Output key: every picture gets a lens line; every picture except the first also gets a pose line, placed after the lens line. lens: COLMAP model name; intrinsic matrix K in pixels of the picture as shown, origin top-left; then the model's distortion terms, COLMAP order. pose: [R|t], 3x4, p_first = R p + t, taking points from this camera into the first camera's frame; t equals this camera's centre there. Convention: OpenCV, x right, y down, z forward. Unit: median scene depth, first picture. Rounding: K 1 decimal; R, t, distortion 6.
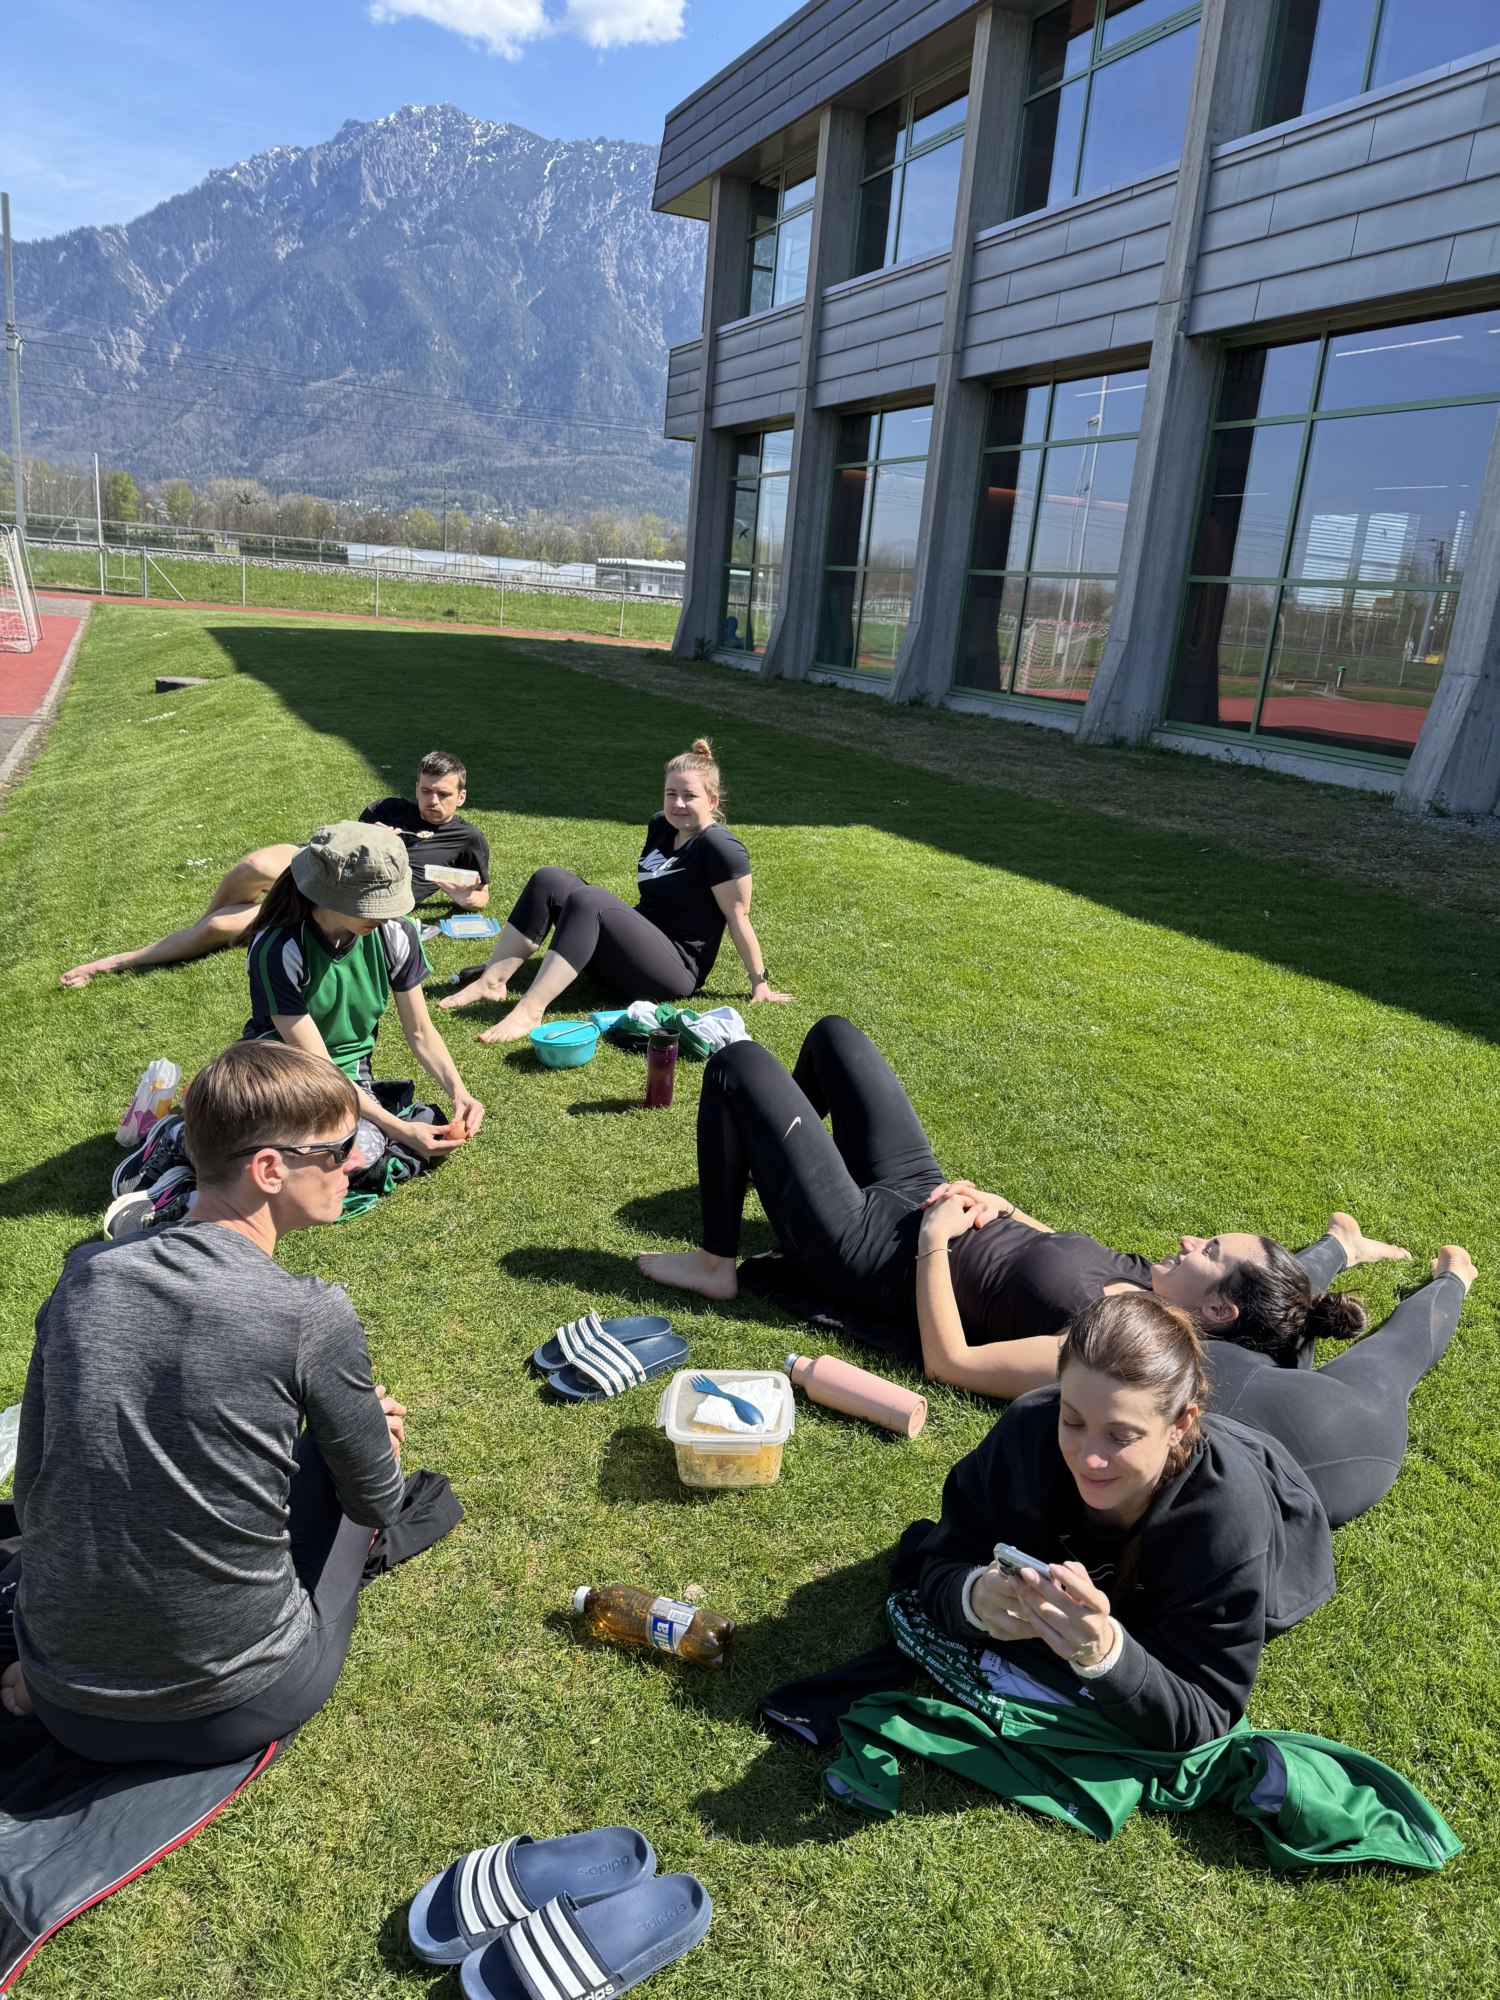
lens RADIAL K [[1430.3, 0, 752.3], [0, 1430.3, 990.2], [0, 0, 1]] dist [0.060855, -0.062247]
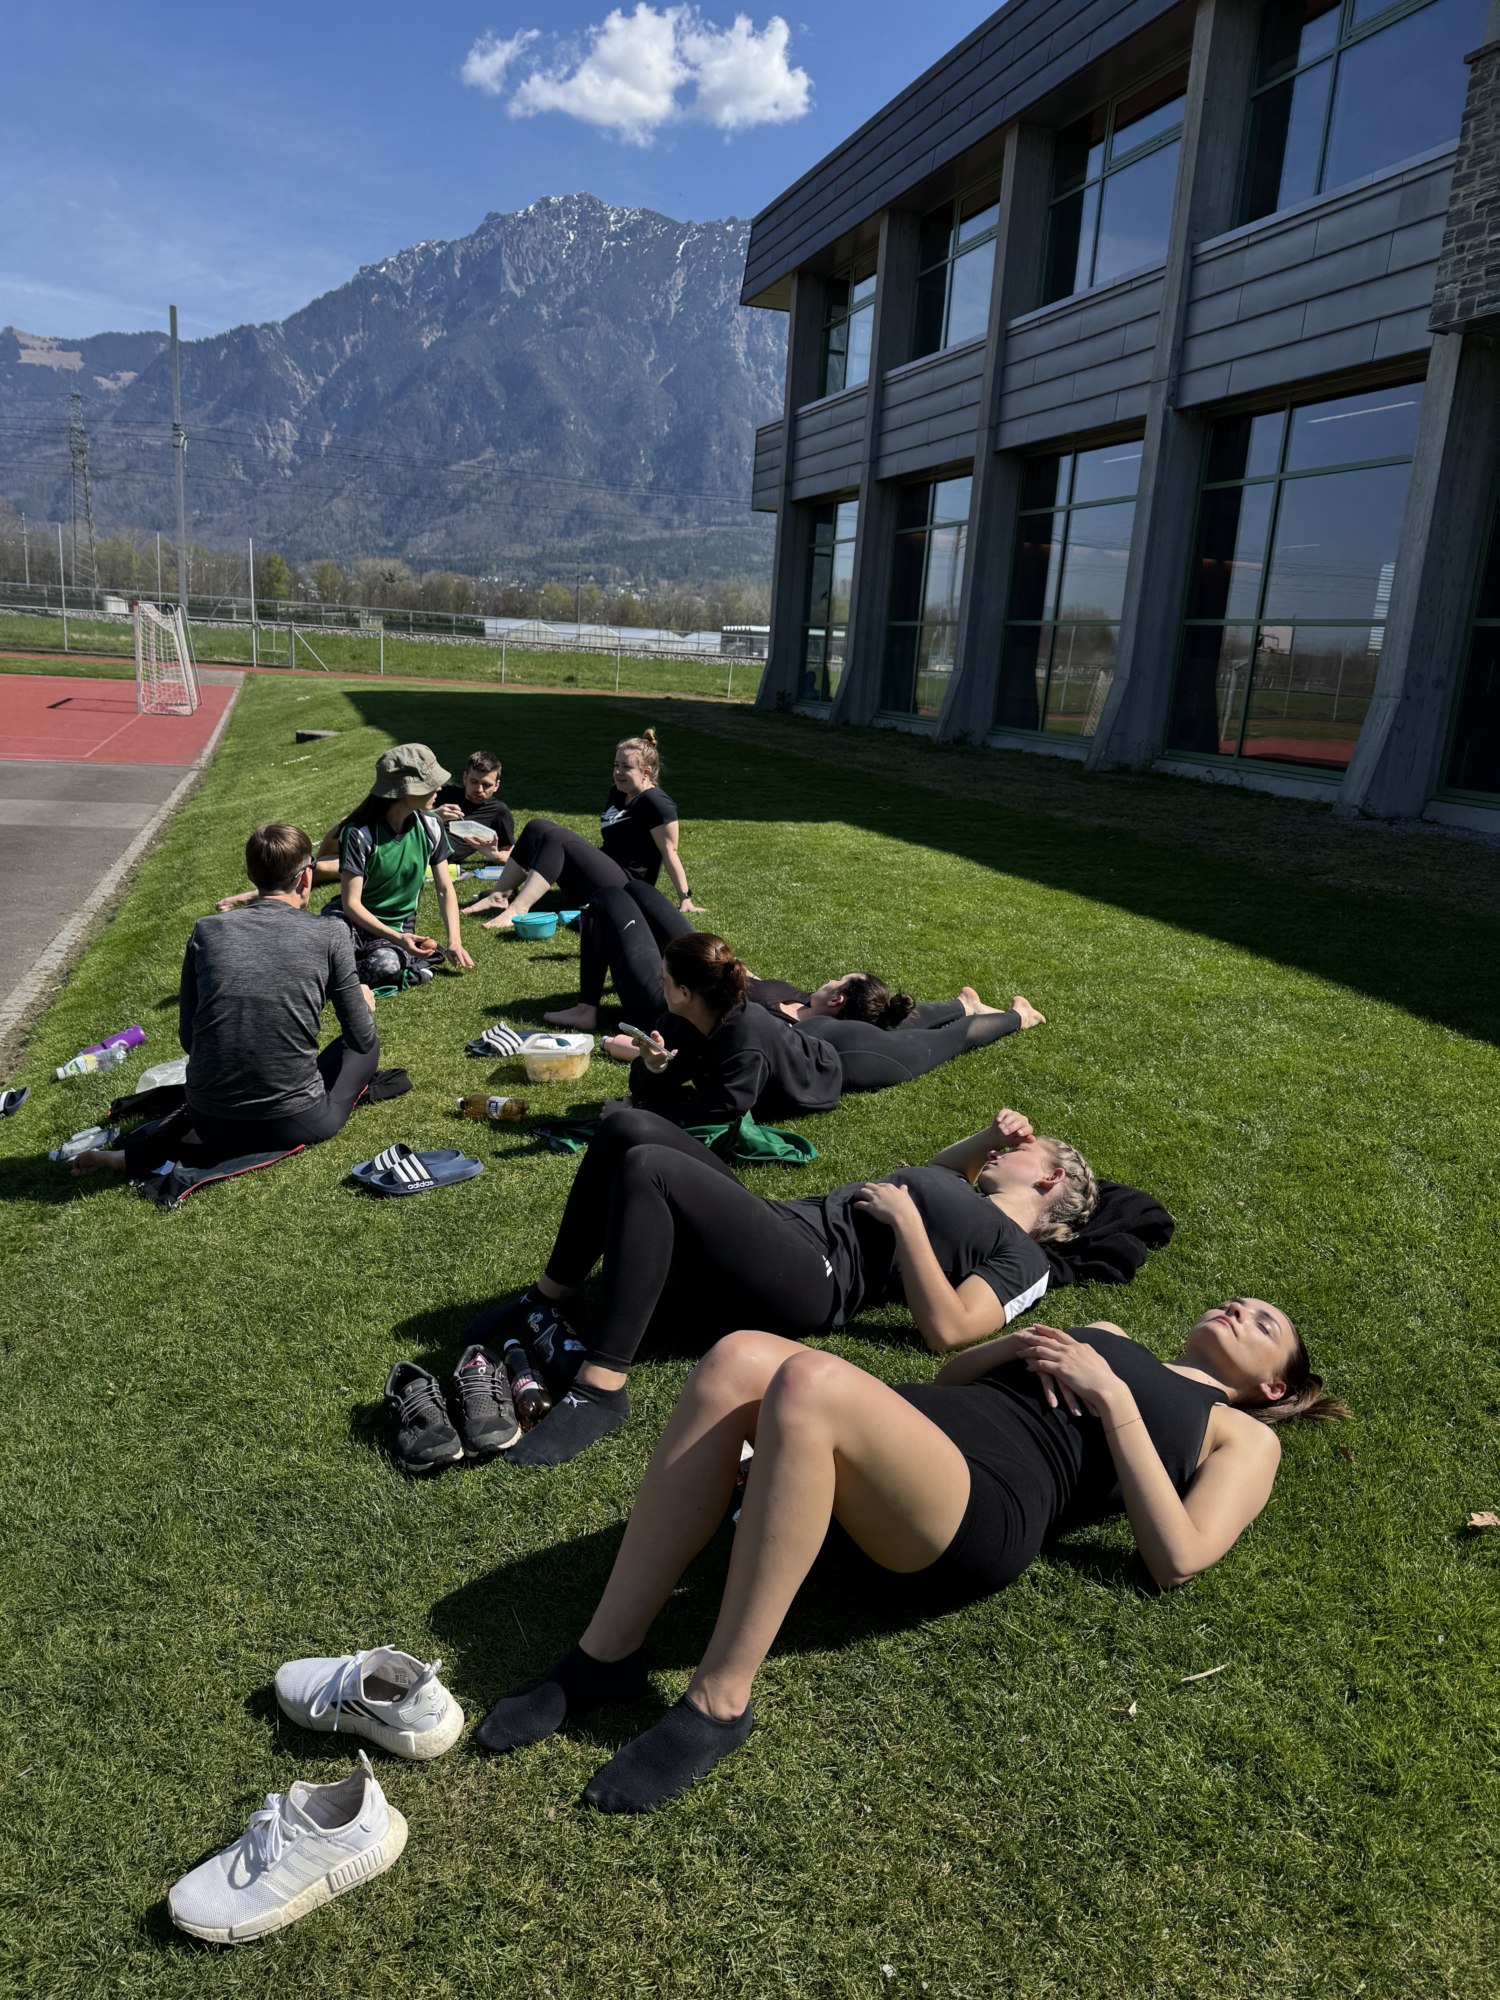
lens RADIAL K [[1430.3, 0, 751.6], [0, 1430.3, 1016.1], [0, 0, 1]] dist [0.060855, -0.062247]
pose [[0.996061, 0.001480, -0.088653, 0.049418], [-0.003714, 0.999680, -0.025029, 0.036843], [0.088588, 0.025260, 0.995748, -0.102112]]
